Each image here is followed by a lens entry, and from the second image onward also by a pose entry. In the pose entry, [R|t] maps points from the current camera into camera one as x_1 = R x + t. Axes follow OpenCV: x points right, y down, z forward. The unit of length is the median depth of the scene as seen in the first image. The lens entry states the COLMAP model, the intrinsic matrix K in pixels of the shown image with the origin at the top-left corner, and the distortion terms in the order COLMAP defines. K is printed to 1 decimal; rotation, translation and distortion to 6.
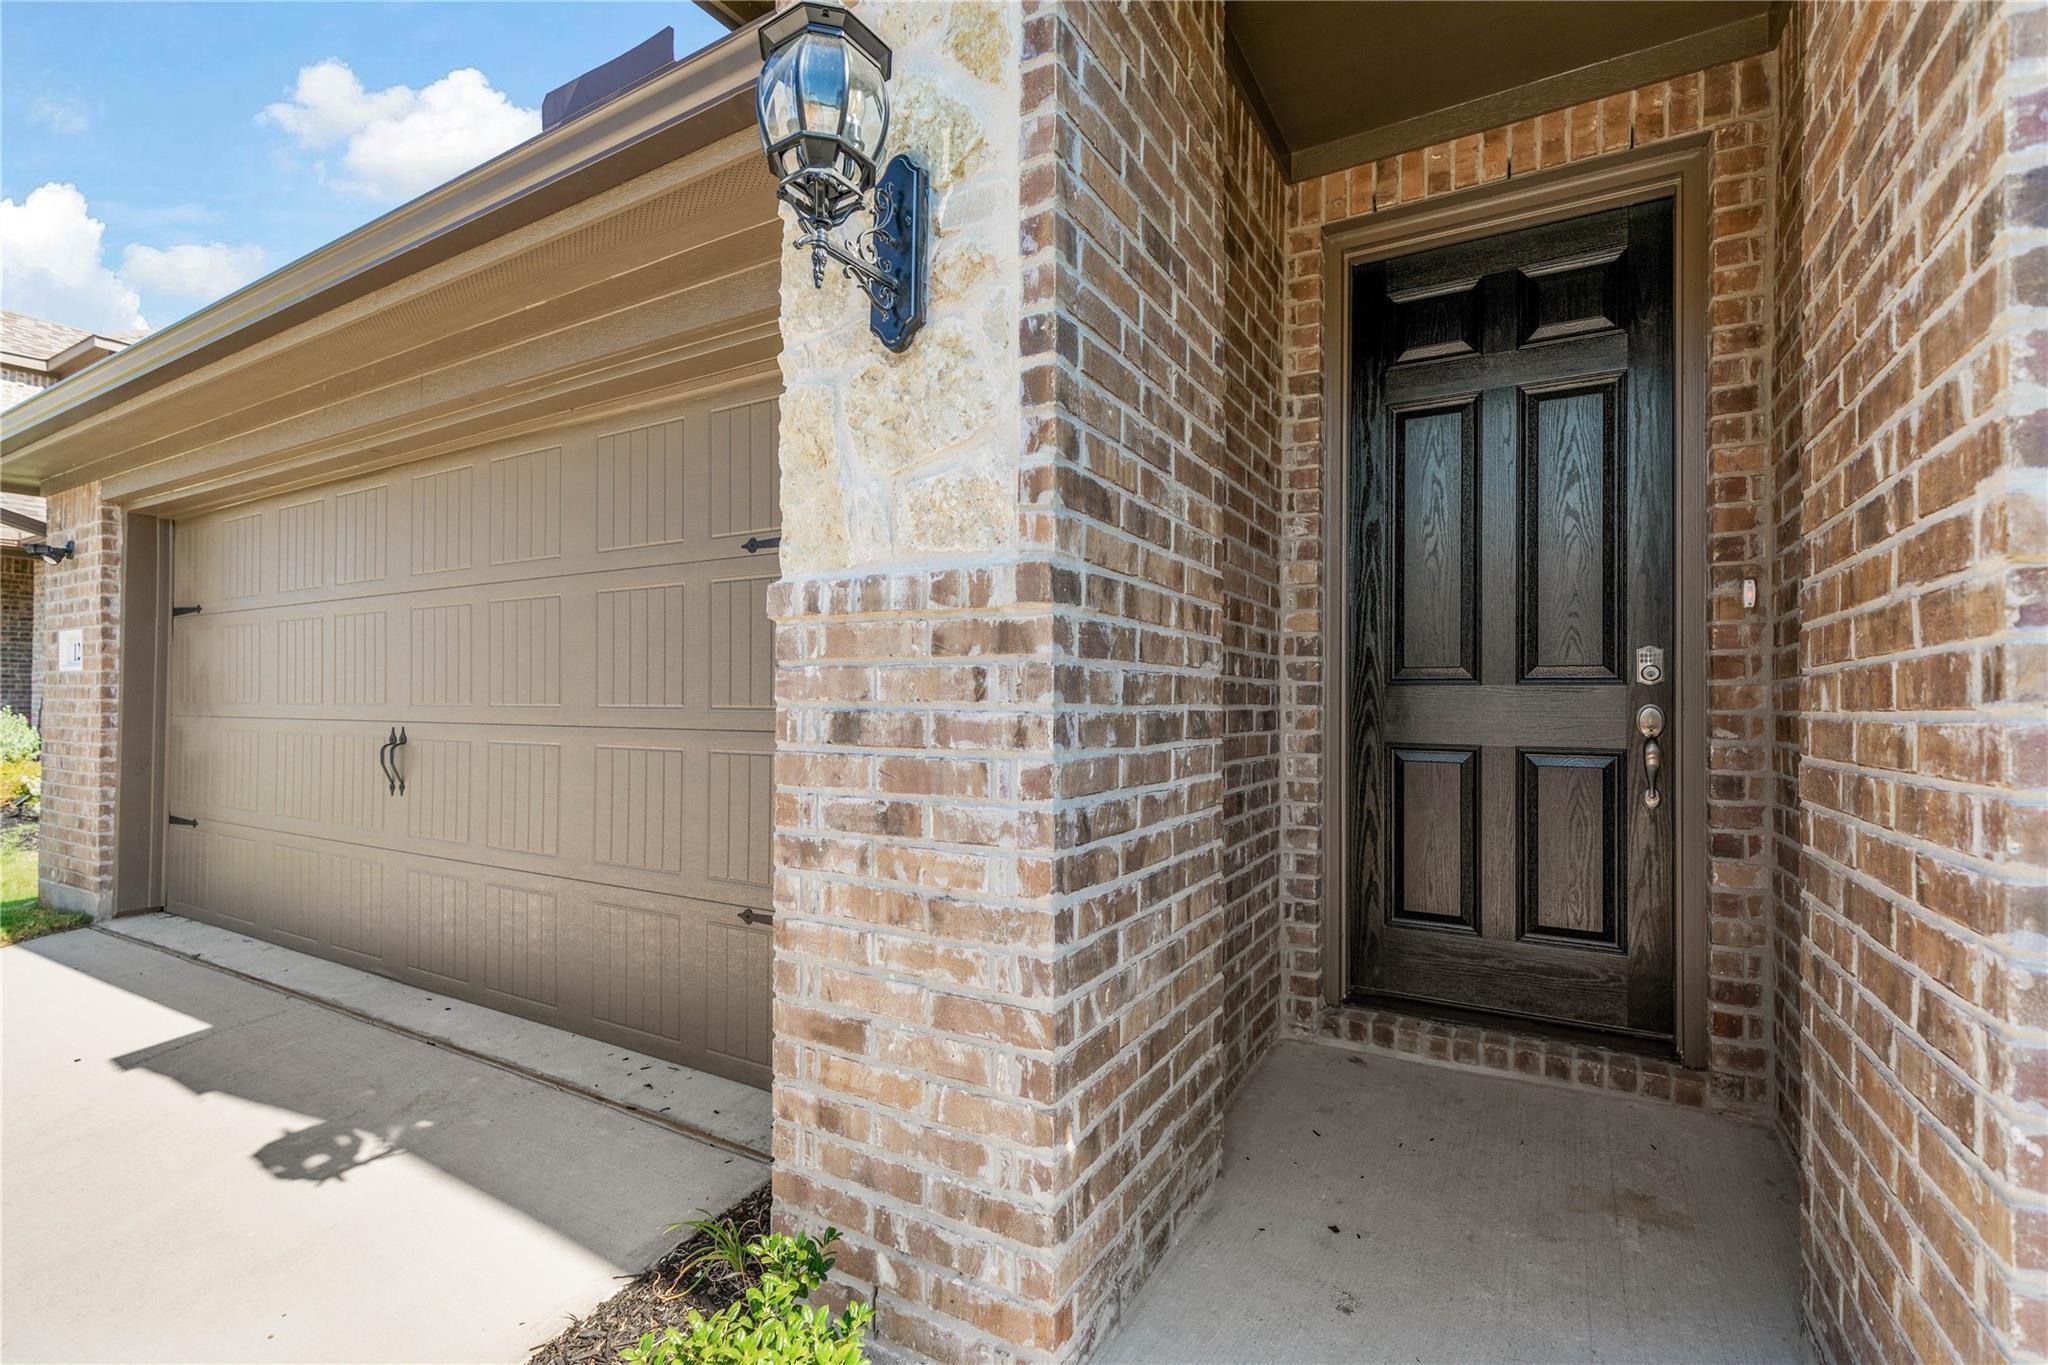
lens RADIAL K [[908.6, 0, 1034.7], [0, 908.6, 691.3], [0, 0, 1]] dist [0.002038, -0.000021]
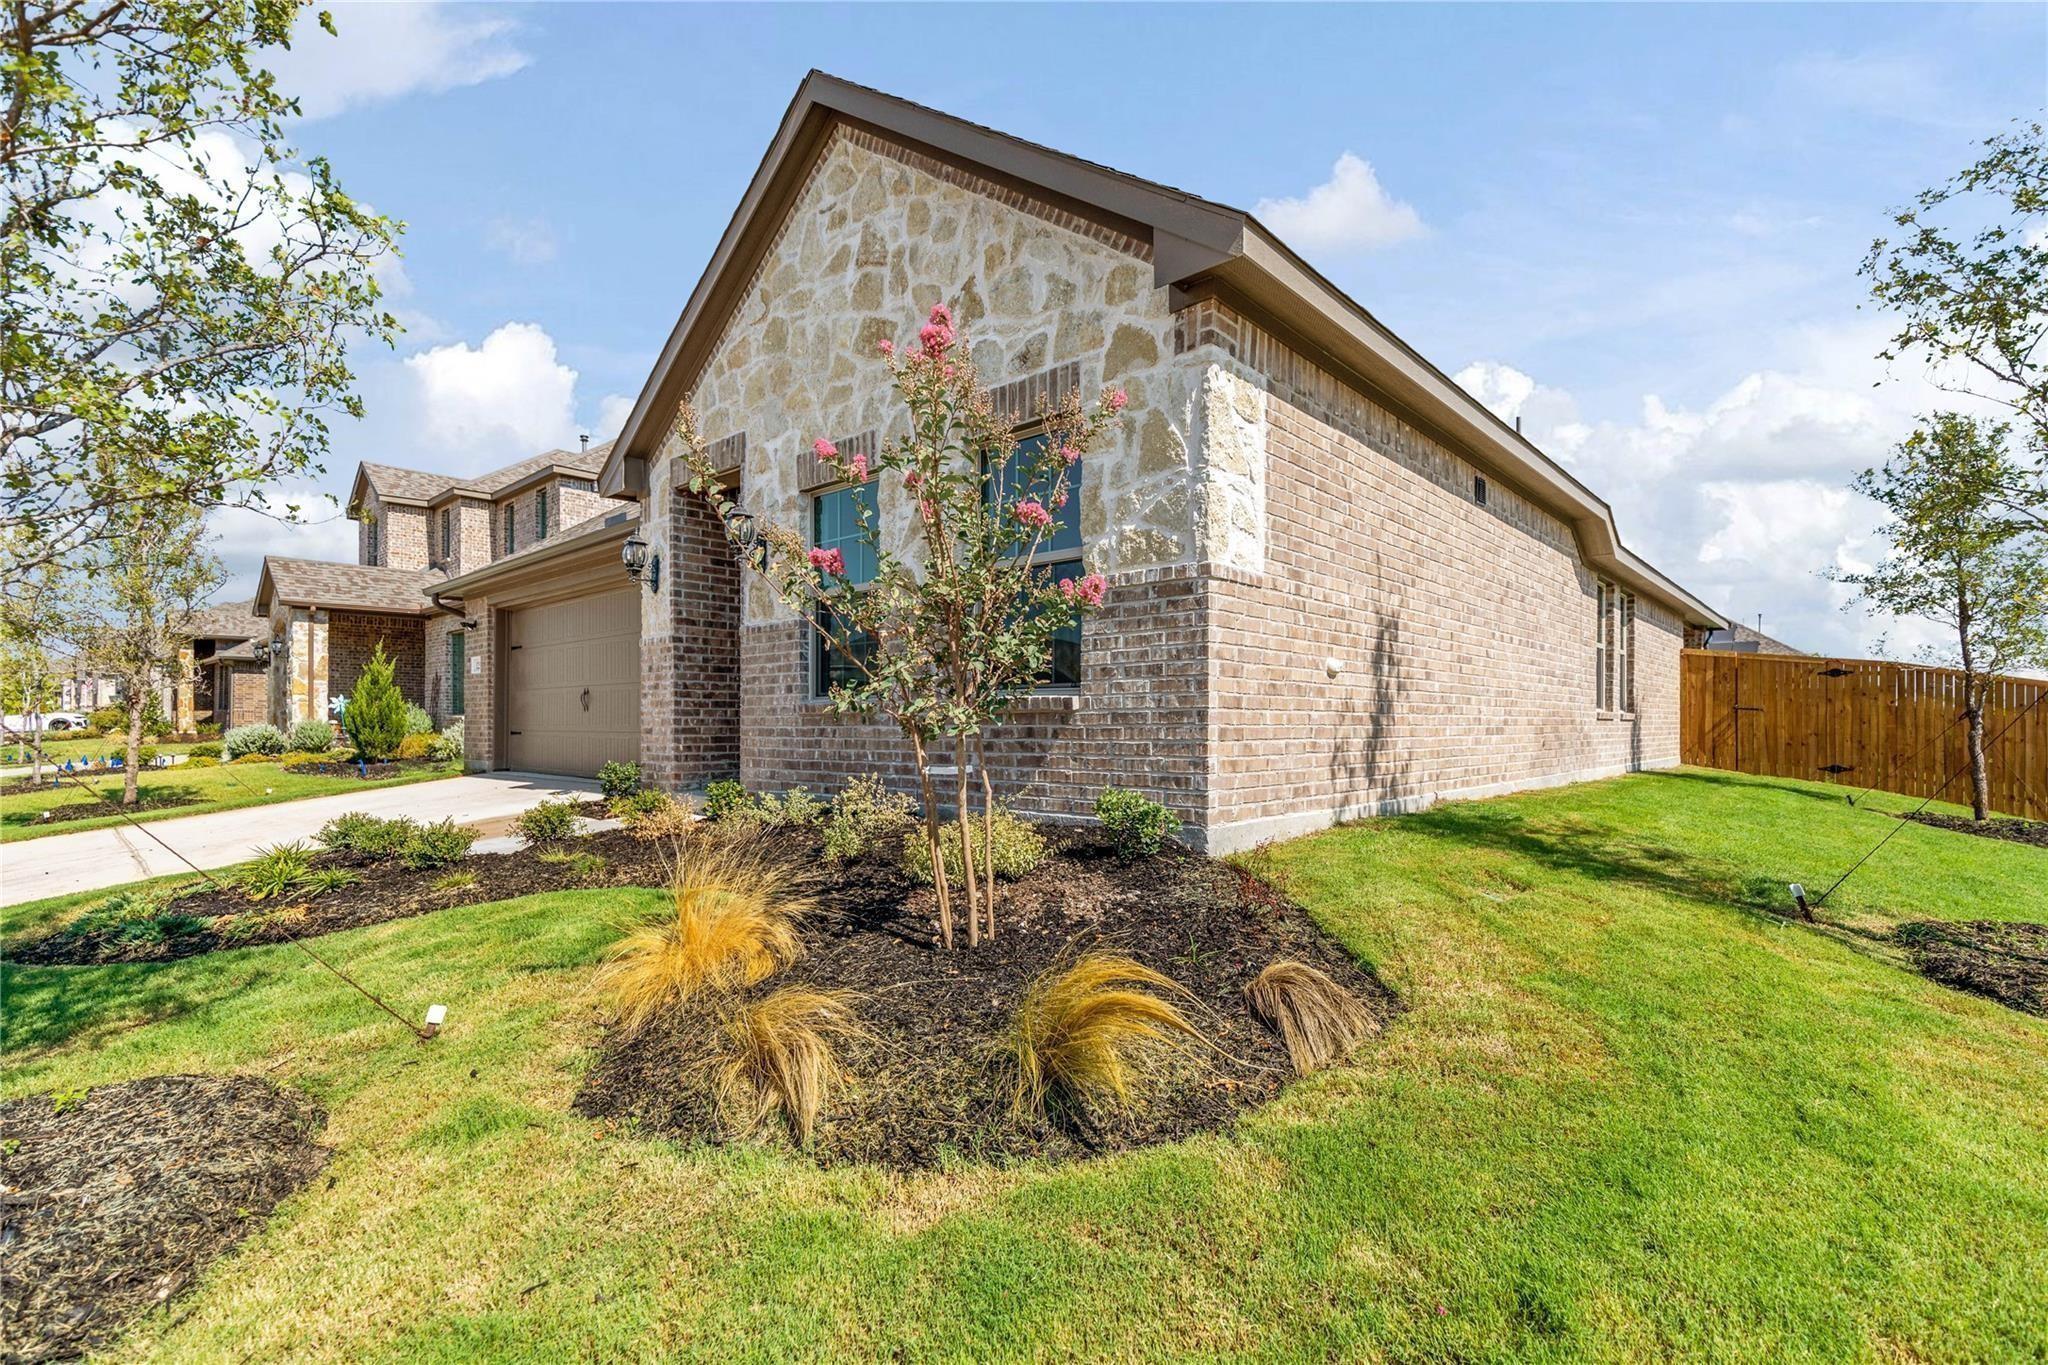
lens RADIAL K [[917.3, 0, 1030.8], [0, 917.3, 713.9], [0, 0, 1]] dist [0.002458, 0.000352]
pose [[0.978616, -0.009099, -0.205494, 2.733005], [0.009184, 0.999958, -0.000543, 0.295088], [0.205490, -0.001356, 0.978658, -3.319918]]
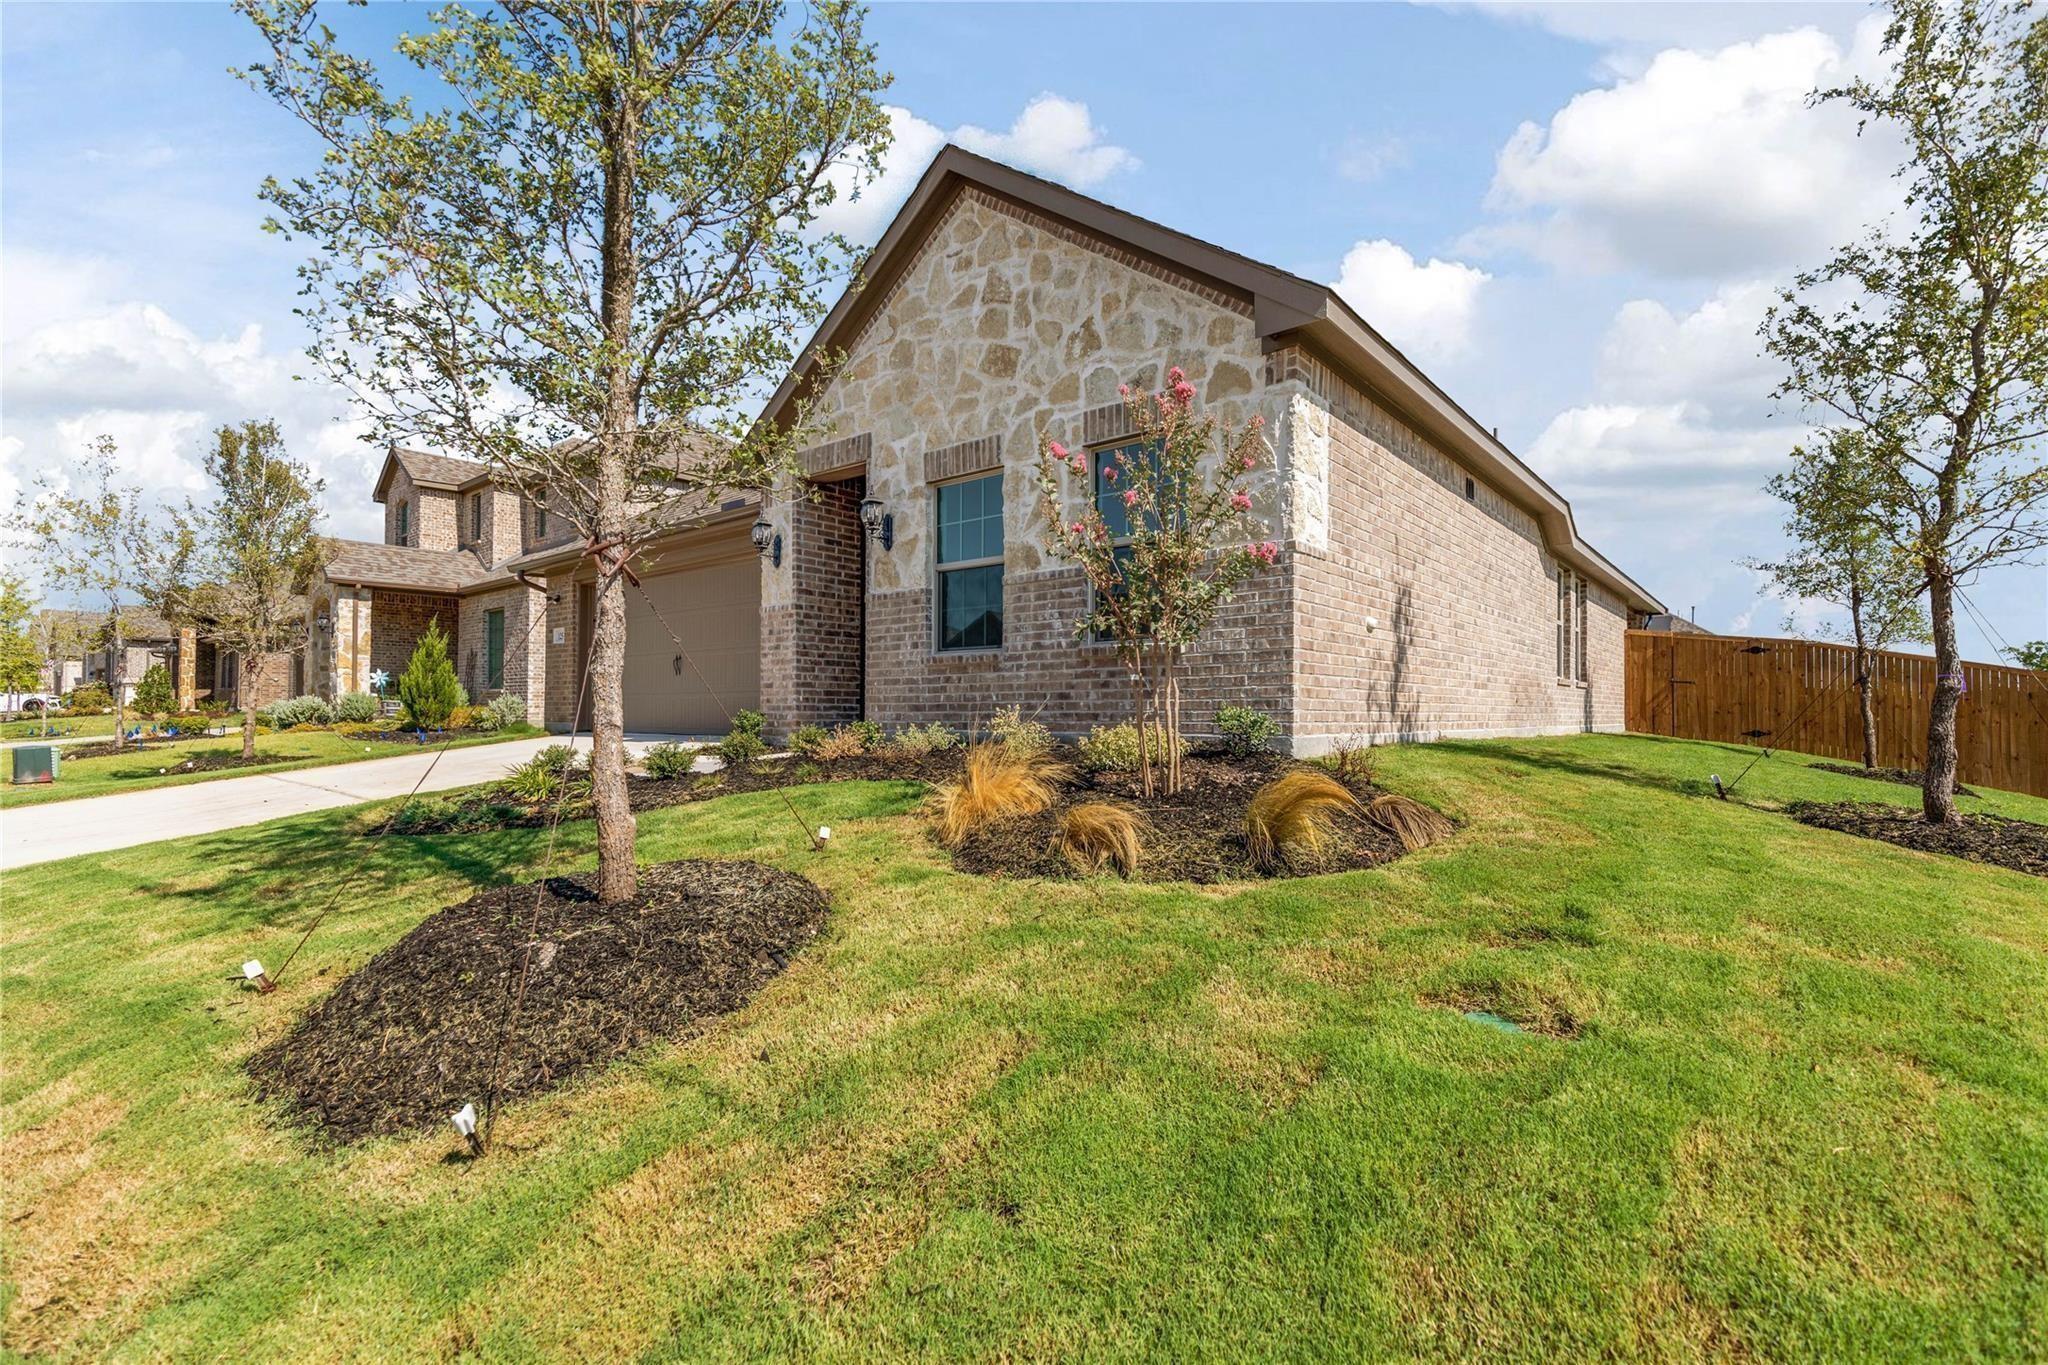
lens RADIAL K [[908.6, 0, 1034.7], [0, 908.6, 691.3], [0, 0, 1]] dist [0.002038, -0.000021]
pose [[0.986612, -0.008889, -0.162840, 2.289982], [0.006875, 0.999893, -0.012926, 0.481478], [0.162937, 0.011634, 0.986568, -4.236233]]
